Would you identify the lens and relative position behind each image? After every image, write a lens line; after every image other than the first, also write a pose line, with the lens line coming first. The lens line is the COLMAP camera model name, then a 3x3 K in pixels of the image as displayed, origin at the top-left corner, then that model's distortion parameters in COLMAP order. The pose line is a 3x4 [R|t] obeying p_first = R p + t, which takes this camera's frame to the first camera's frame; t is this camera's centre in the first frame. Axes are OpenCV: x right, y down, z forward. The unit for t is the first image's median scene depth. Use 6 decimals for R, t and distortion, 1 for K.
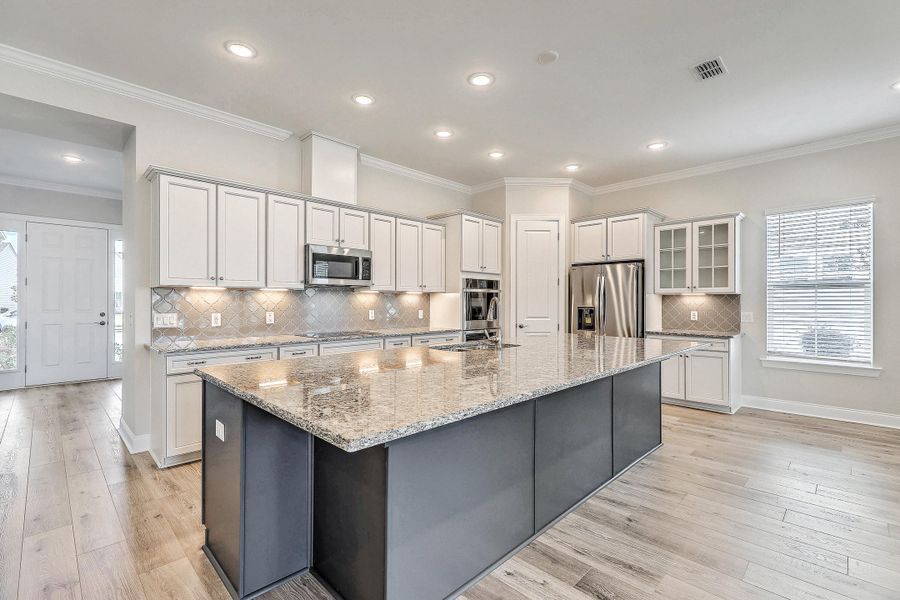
lens RADIAL K [[403.5, 0, 448.9], [0, 403.5, 301.9], [0, 0, 1]] dist [-0.003094, 0.004146]
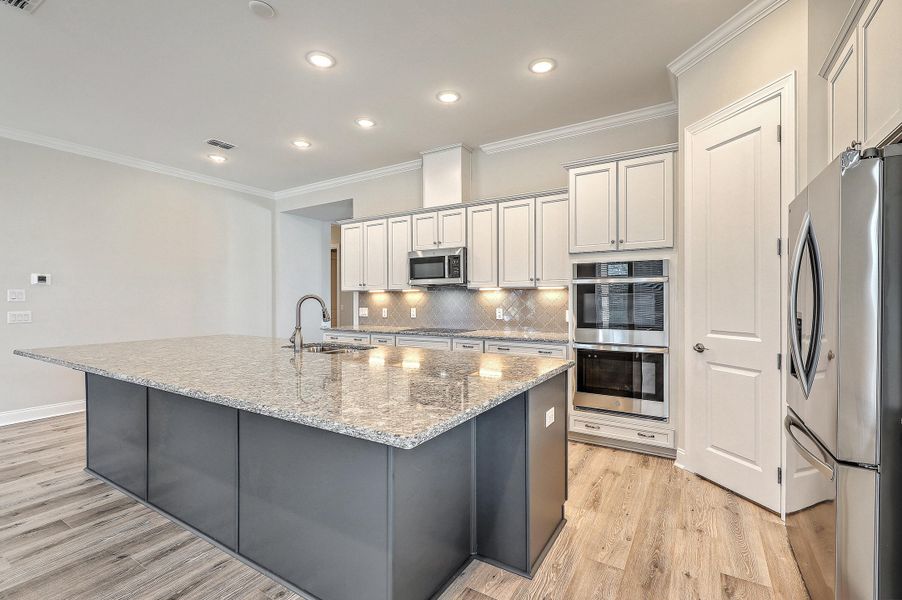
lens RADIAL K [[404.4, 0, 456.8], [0, 404.4, 296.6], [0, 0, 1]] dist [-0.003094, 0.004146]
pose [[0.233297, -0.010044, -0.972354, 0.708886], [0.002353, 0.999950, -0.009764, 0.001260], [0.972403, -0.000010, 0.233309, 0.727784]]
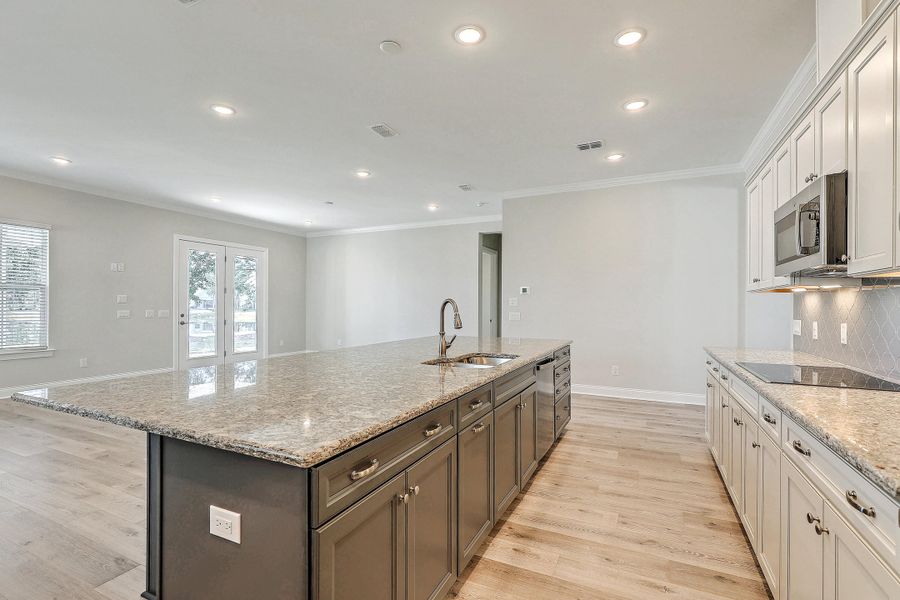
lens RADIAL K [[403.5, 0, 460.7], [0, 403.5, 317.4], [0, 0, 1]] dist [-0.003094, 0.004146]
pose [[-0.936292, 0.006066, -0.351170, 0.261188], [-0.005541, 0.999471, 0.032038, -0.001747], [0.351179, 0.031942, -0.935763, 1.186668]]
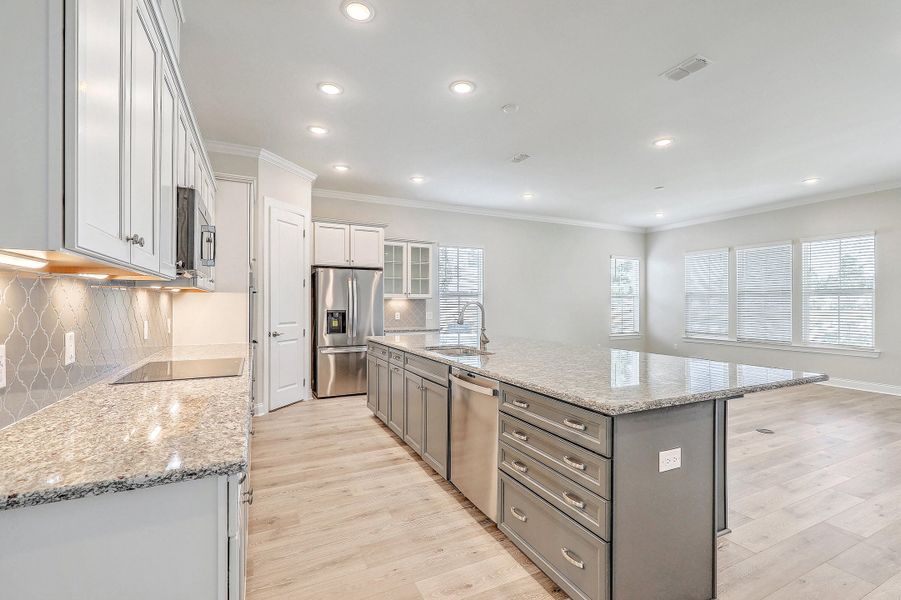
lens RADIAL K [[403.9, 0, 447.6], [0, 403.9, 304.9], [0, 0, 1]] dist [-0.003094, 0.004146]
pose [[0.324109, -0.002342, 0.946017, -0.593335], [-0.000436, 0.999996, 0.002625, -0.003507], [-0.946020, -0.001263, 0.324107, 0.479406]]
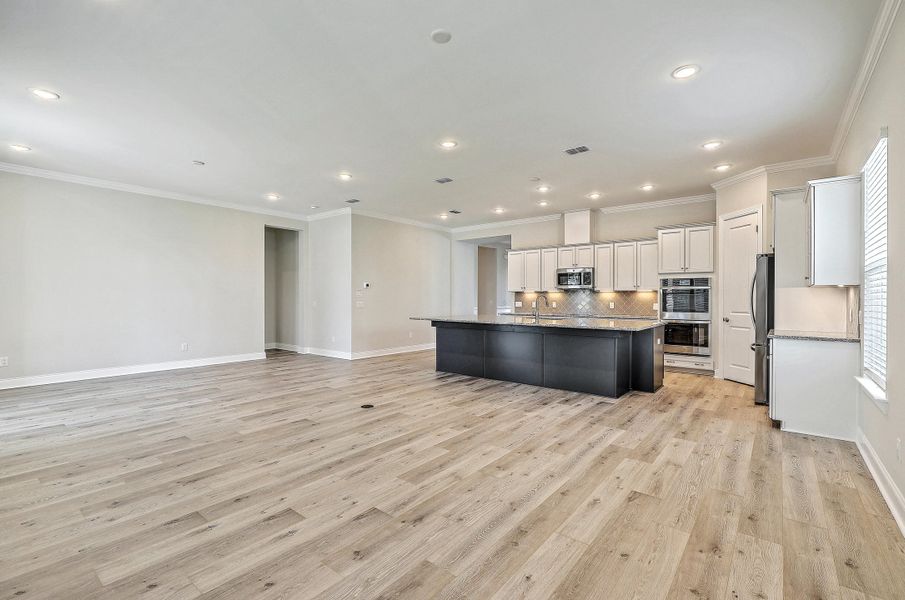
lens RADIAL K [[405.7, 0, 461.4], [0, 405.7, 295.0], [0, 0, 1]] dist [-0.003094, 0.004146]
pose [[0.122703, -0.011022, -0.992382, 1.387271], [-0.003156, 0.999929, -0.011496, 0.011372], [0.992438, 0.004543, 0.122659, 0.225253]]
